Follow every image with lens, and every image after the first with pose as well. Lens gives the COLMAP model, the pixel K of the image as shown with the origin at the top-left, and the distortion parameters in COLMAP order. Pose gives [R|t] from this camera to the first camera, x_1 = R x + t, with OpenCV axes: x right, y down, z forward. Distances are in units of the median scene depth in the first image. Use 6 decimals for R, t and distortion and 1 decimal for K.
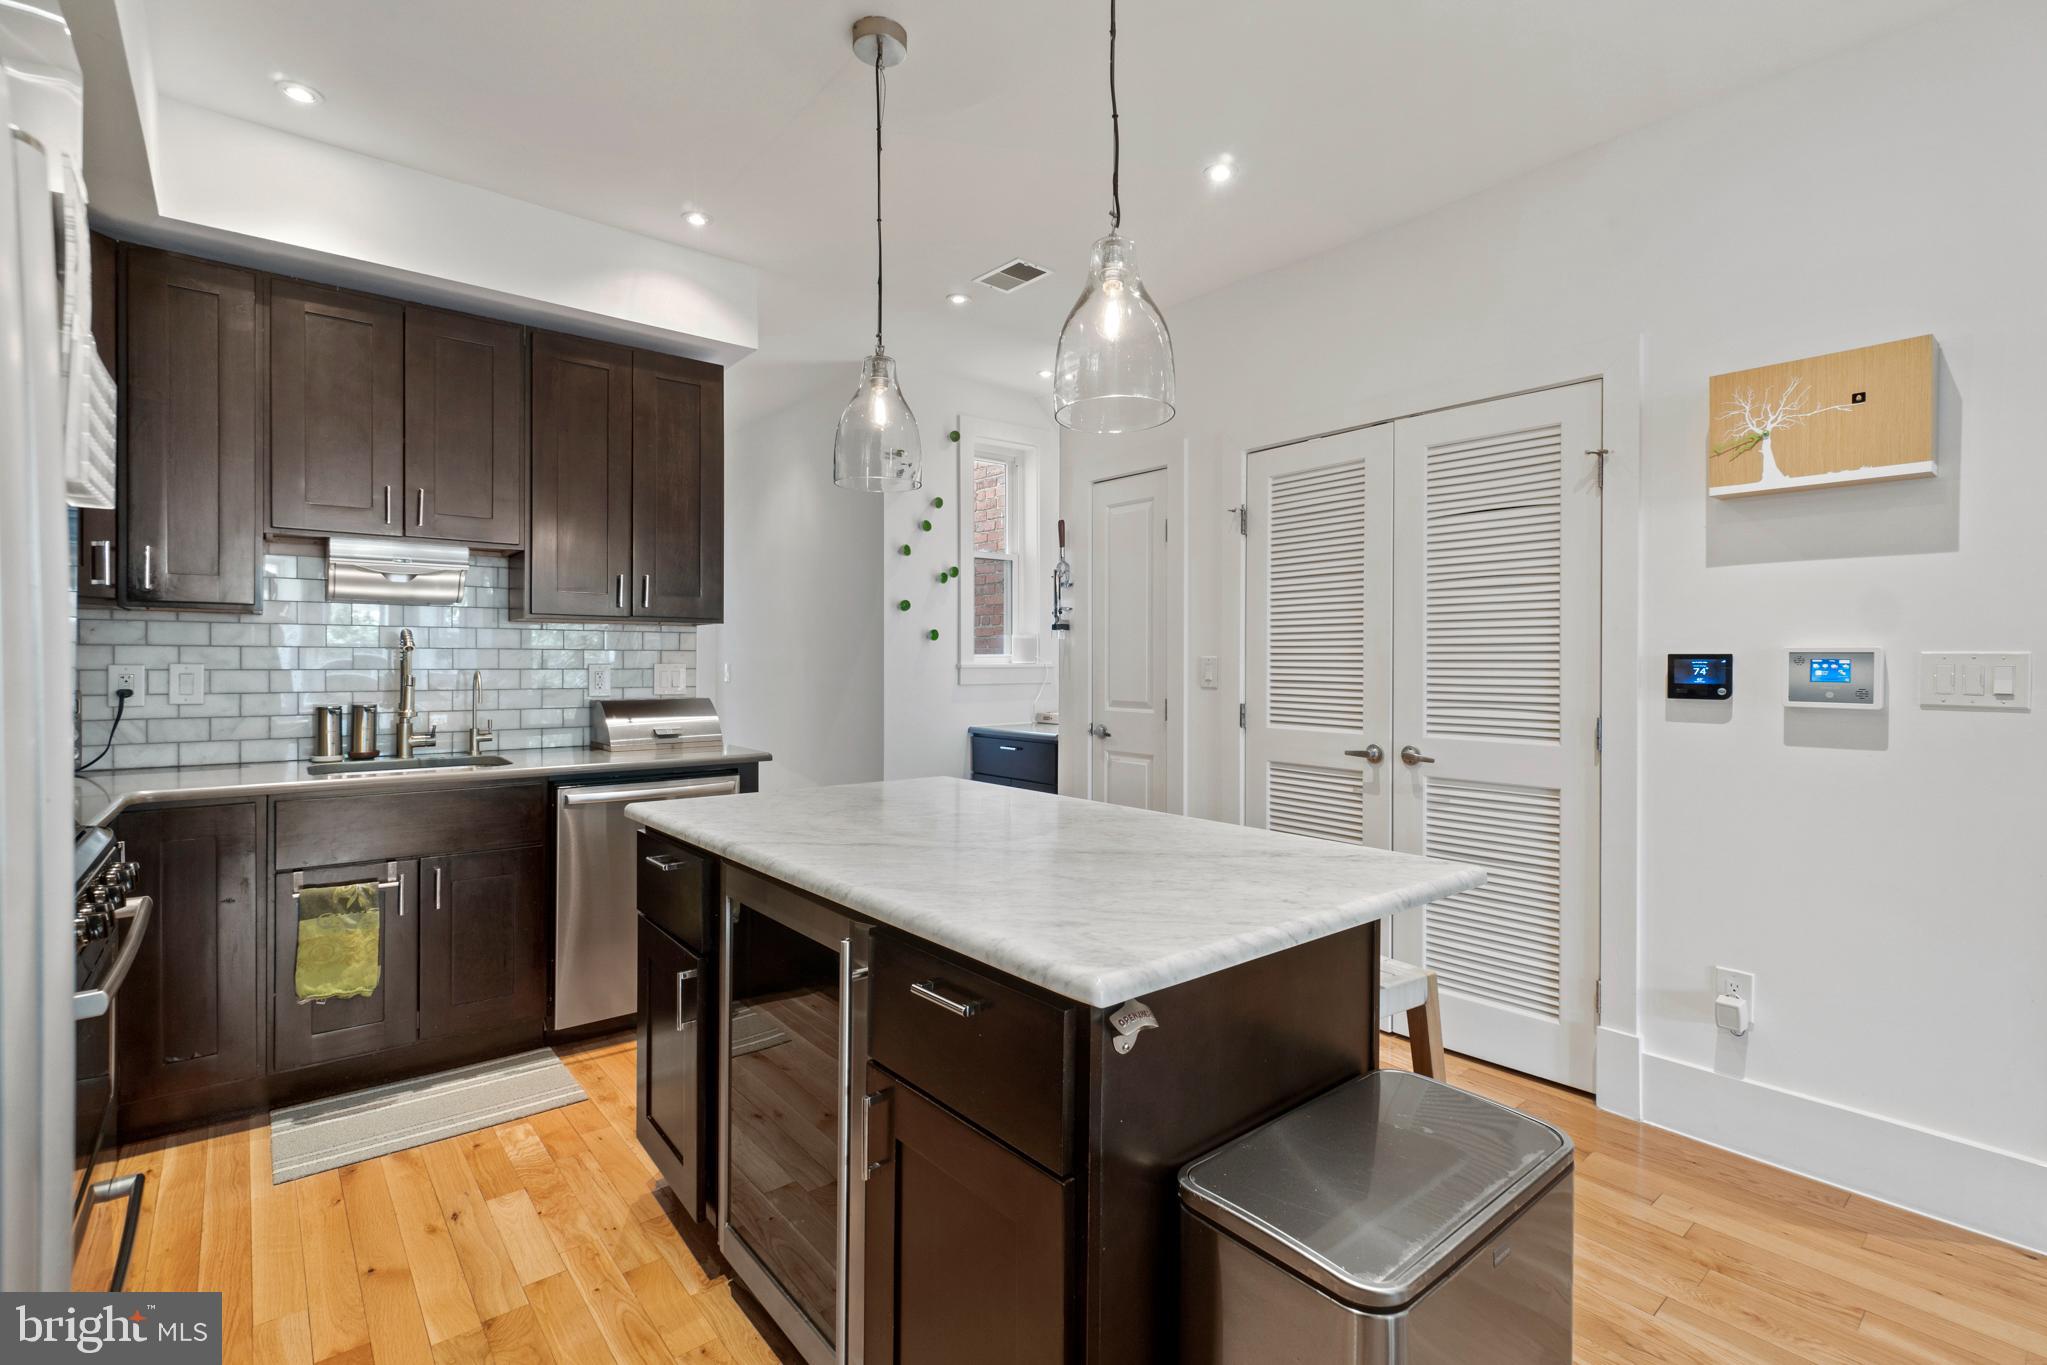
lens RADIAL K [[920.6, 0, 1030.9], [0, 920.6, 670.6], [0, 0, 1]] dist [-0.001350, 0.000217]
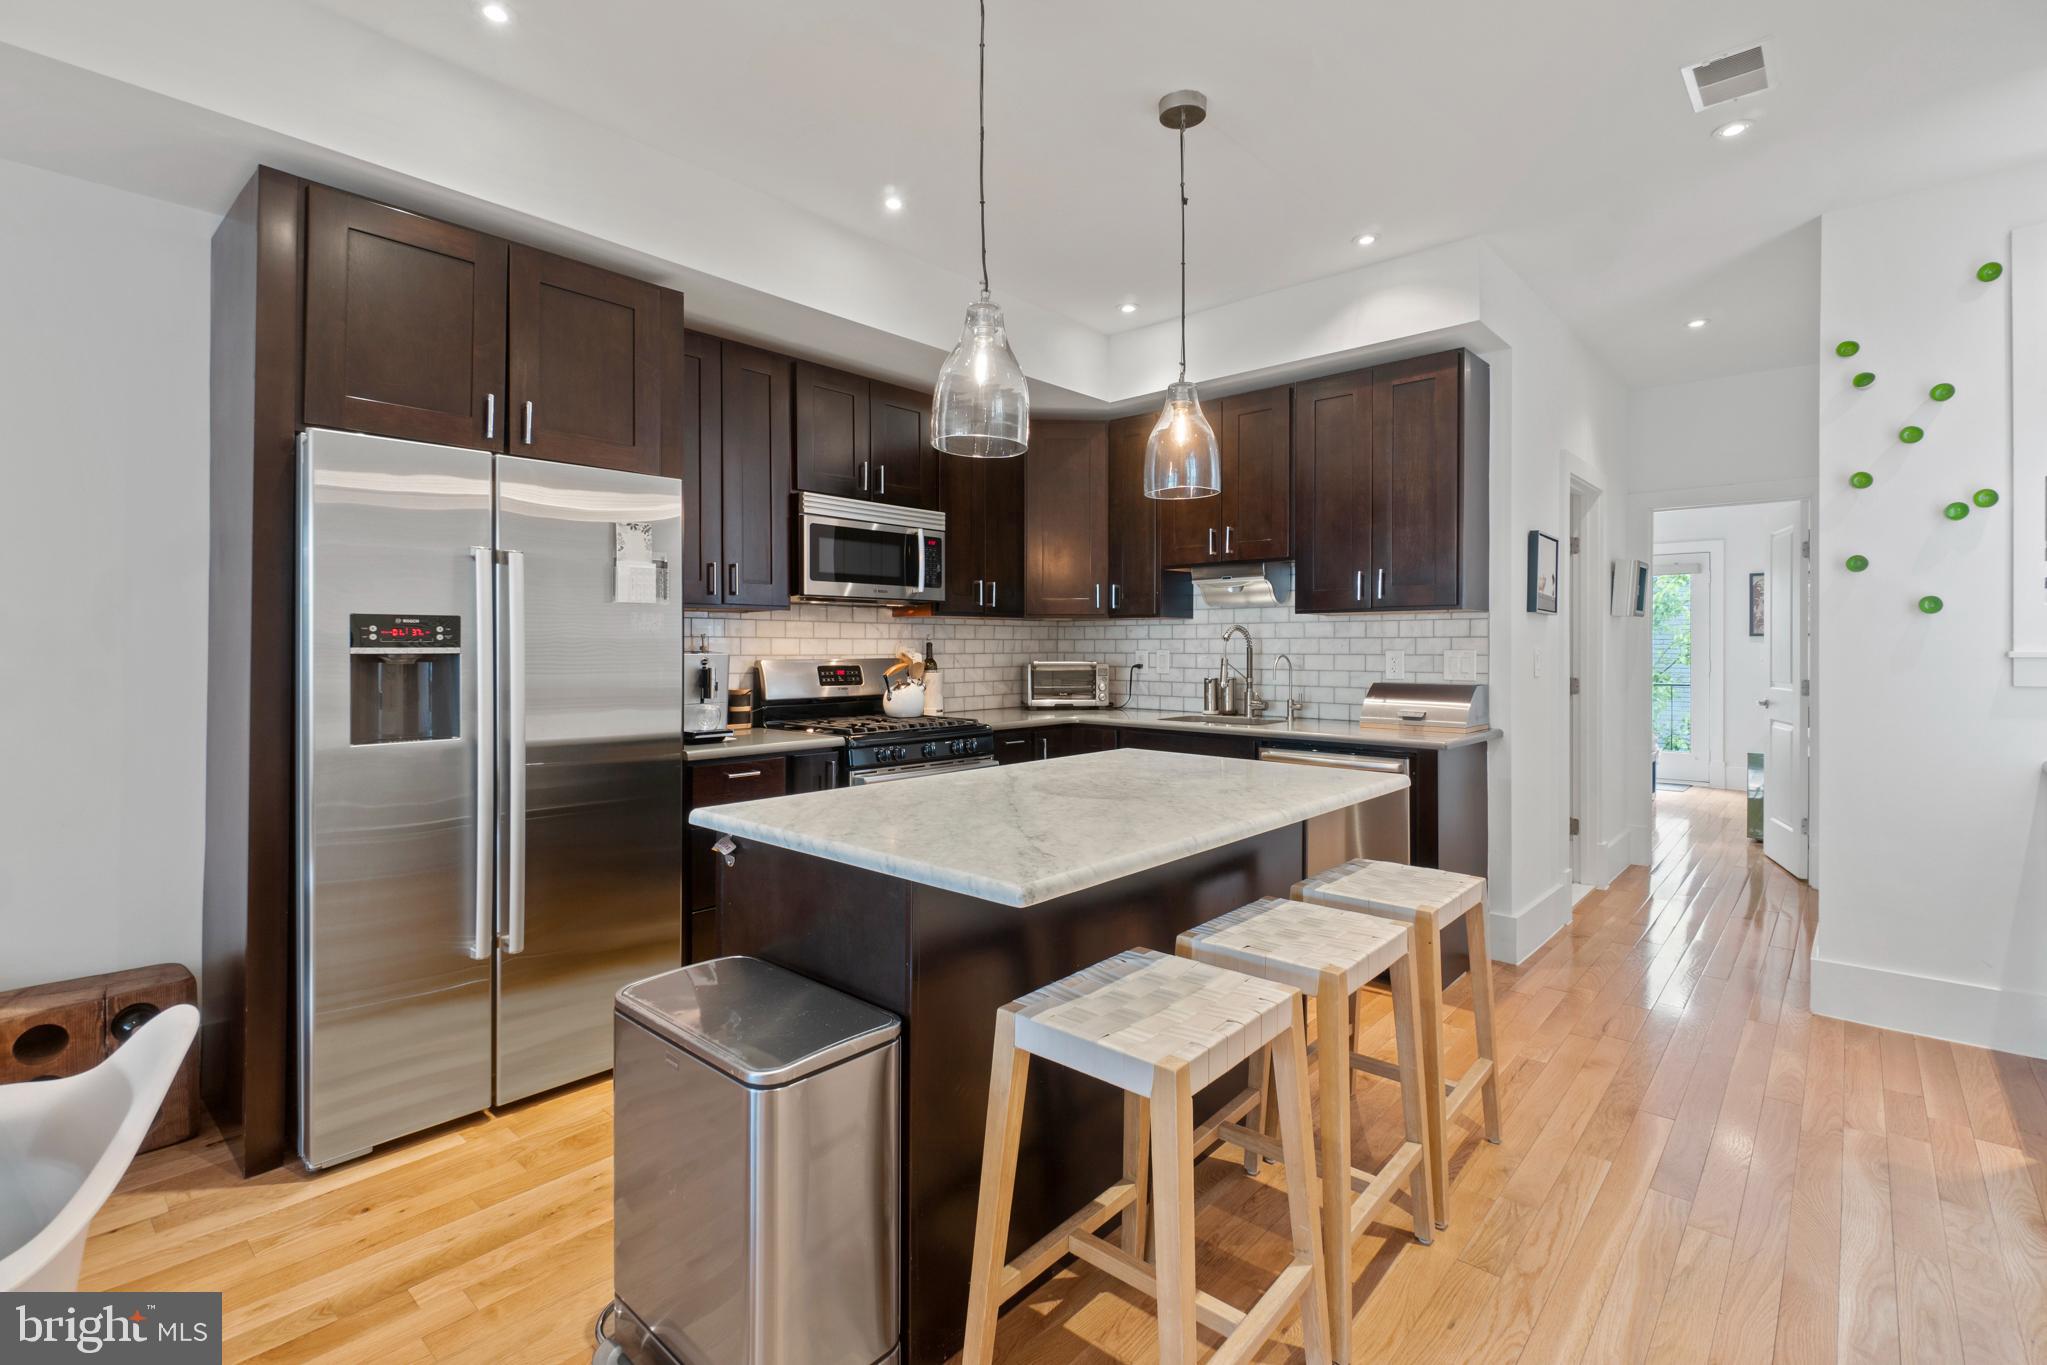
lens RADIAL K [[920.6, 0, 1053.0], [0, 920.6, 648.7], [0, 0, 1]] dist [-0.001350, 0.000217]
pose [[0.154231, -0.000065, -0.988035, 0.447590], [-0.008176, 0.999966, -0.001342, -0.003266], [0.988001, 0.008285, 0.154225, 0.329039]]
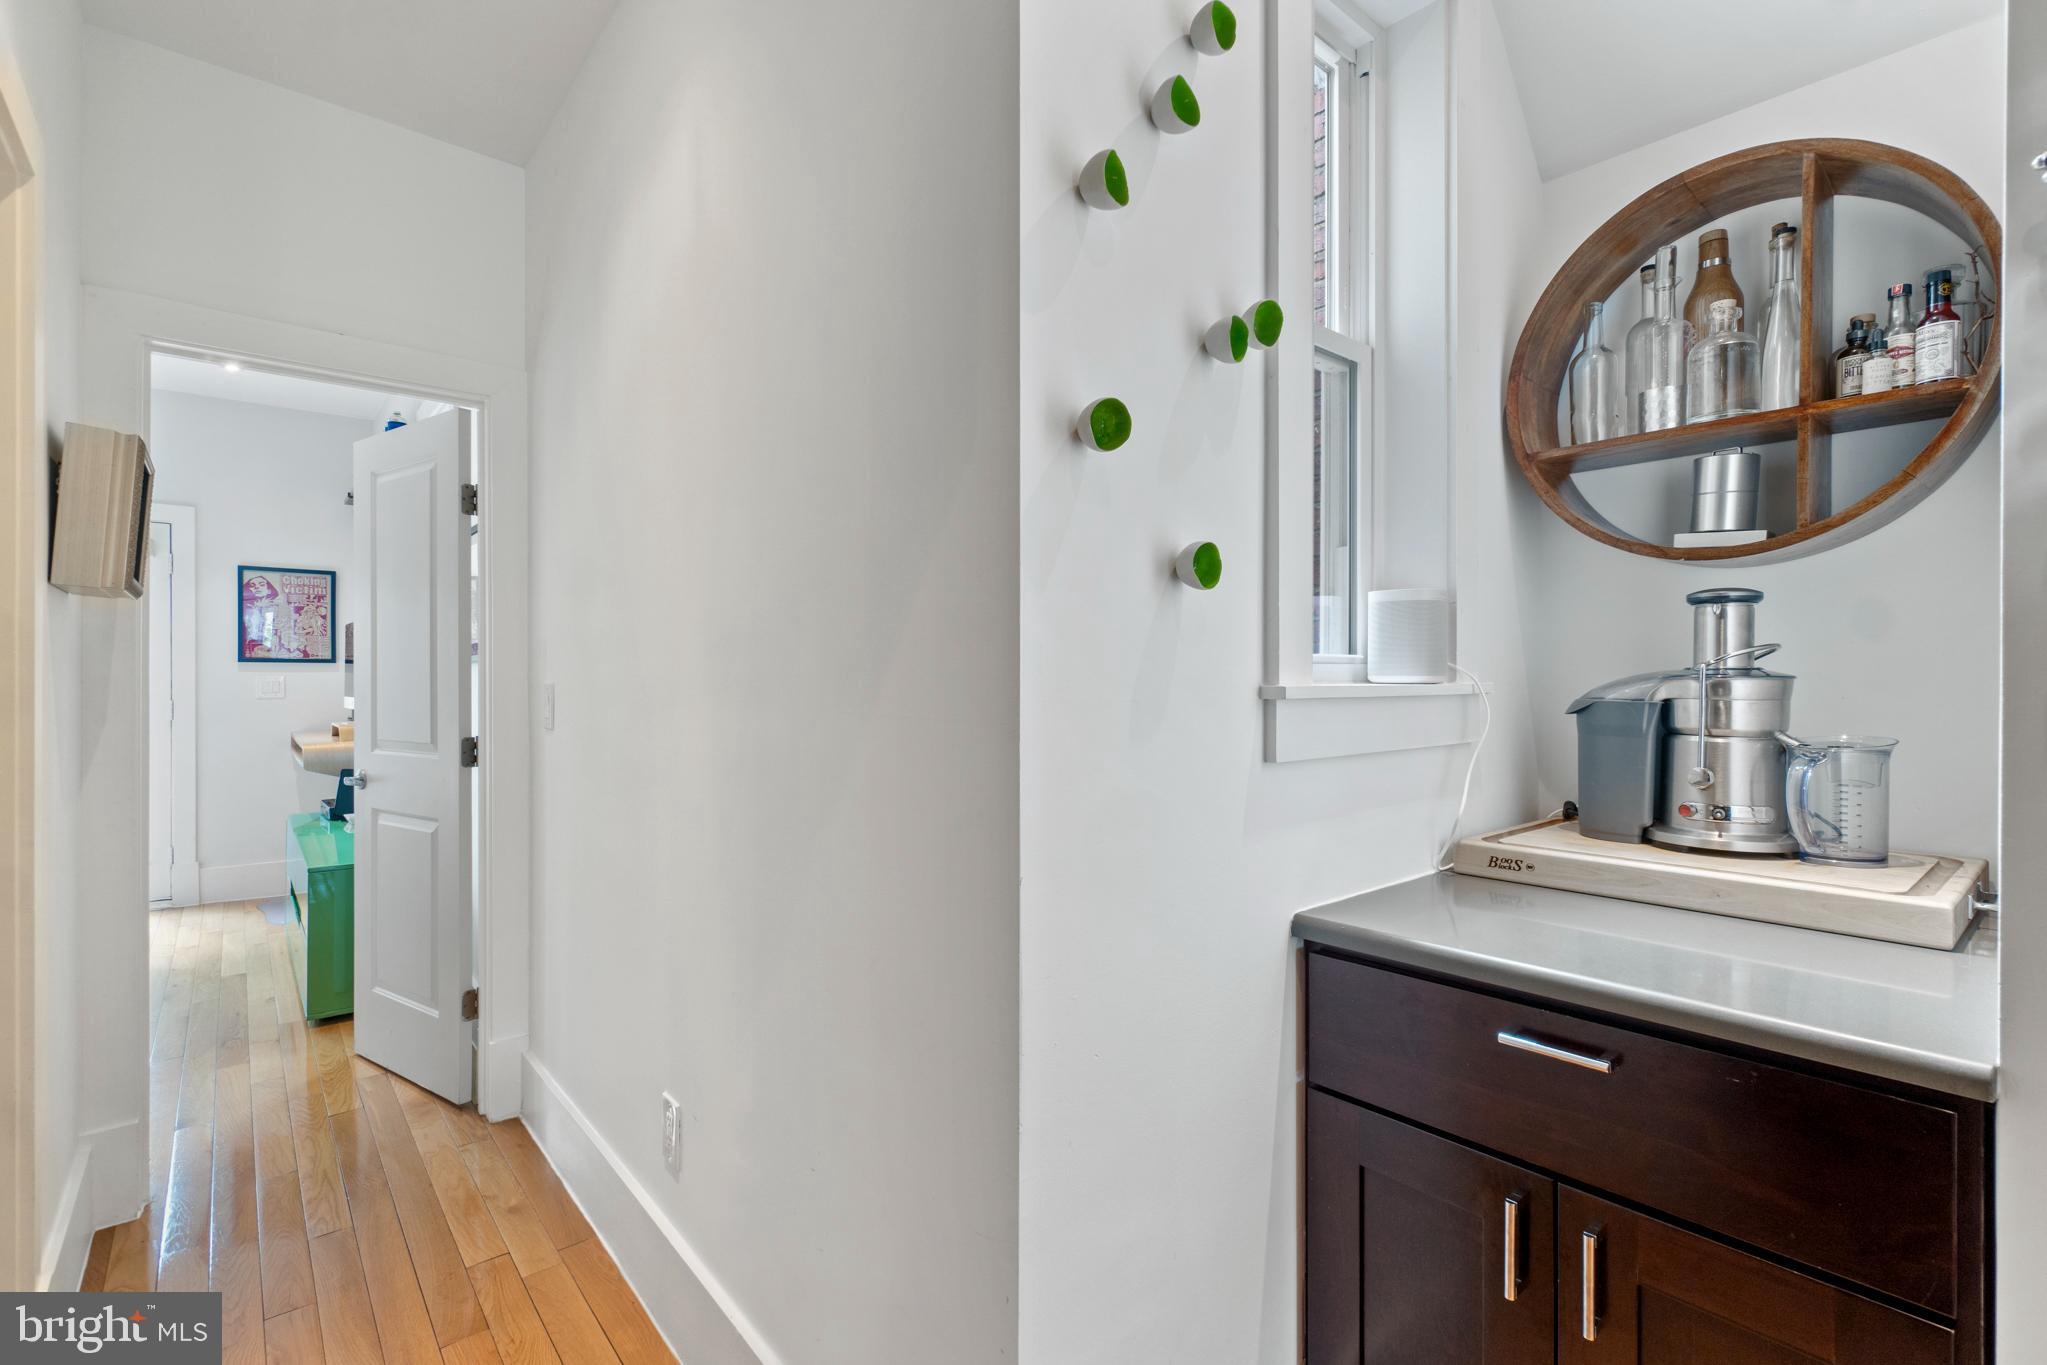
lens RADIAL K [[920.6, 0, 1013.3], [0, 920.6, 683.0], [0, 0, 1]] dist [-0.001350, 0.000217]
pose [[0.999995, -0.002157, 0.002143, -0.165911], [0.002166, 0.999988, -0.004288, -0.007325], [-0.002133, 0.004292, 0.999989, 0.802802]]
